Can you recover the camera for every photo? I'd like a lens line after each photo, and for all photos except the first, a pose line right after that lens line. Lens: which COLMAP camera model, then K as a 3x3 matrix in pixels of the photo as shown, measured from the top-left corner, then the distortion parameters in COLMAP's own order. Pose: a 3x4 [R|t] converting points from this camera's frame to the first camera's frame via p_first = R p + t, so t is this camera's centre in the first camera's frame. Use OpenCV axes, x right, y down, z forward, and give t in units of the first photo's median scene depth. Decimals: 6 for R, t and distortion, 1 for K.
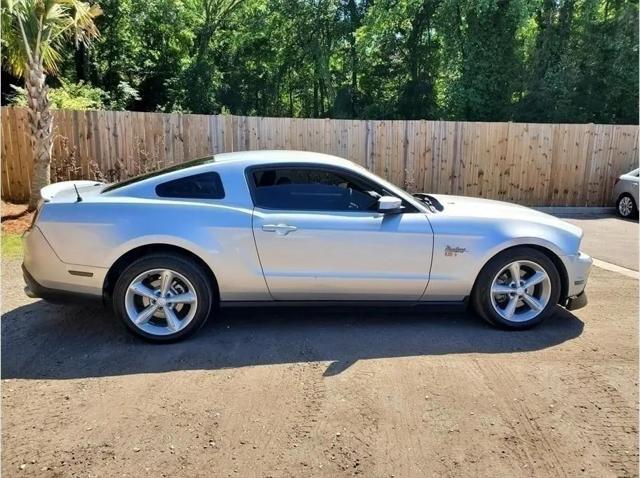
lens RADIAL K [[513.7, 0, 317.5], [0, 513.7, 243.3], [0, 0, 1]] dist [0.006854, 0.001031]
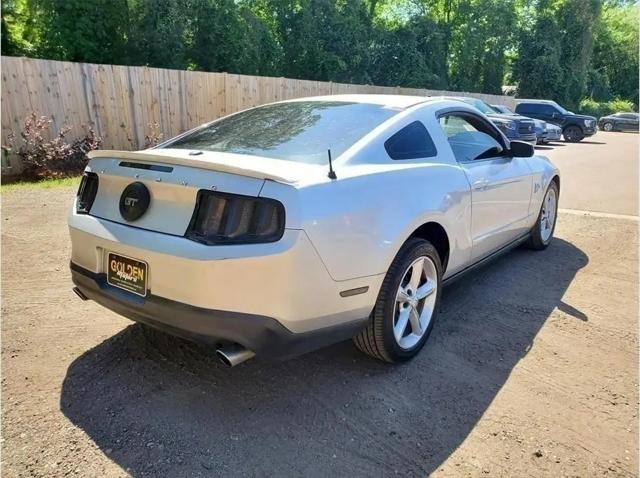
lens RADIAL K [[504.3, 0, 322.3], [0, 504.3, 247.6], [0, 0, 1]] dist [0.011818, 0.010983]
pose [[0.687376, -0.203114, 0.697322, -0.256508], [0.134488, 0.979092, 0.152618, -0.026563], [-0.713742, -0.011124, 0.700321, 0.167627]]
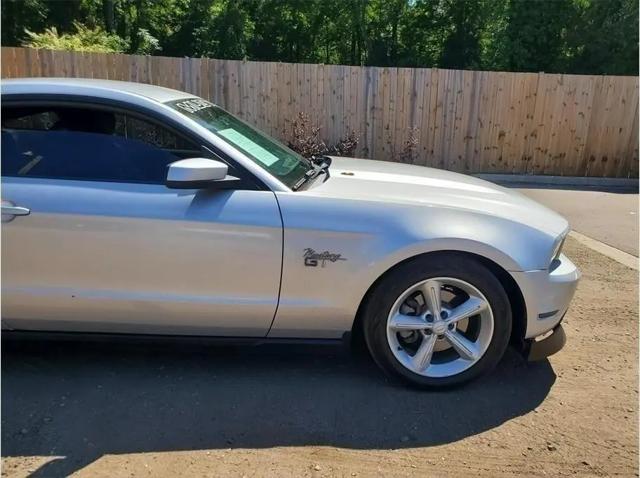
lens RADIAL K [[523.1, 0, 327.8], [0, 523.1, 239.2], [0, 0, 1]] dist [-0.039672, 0.089219]
pose [[0.997485, 0.036738, -0.060611, 0.093253], [-0.032671, 0.997233, 0.066779, -0.013477], [0.062897, -0.064631, 0.995925, 0.126525]]
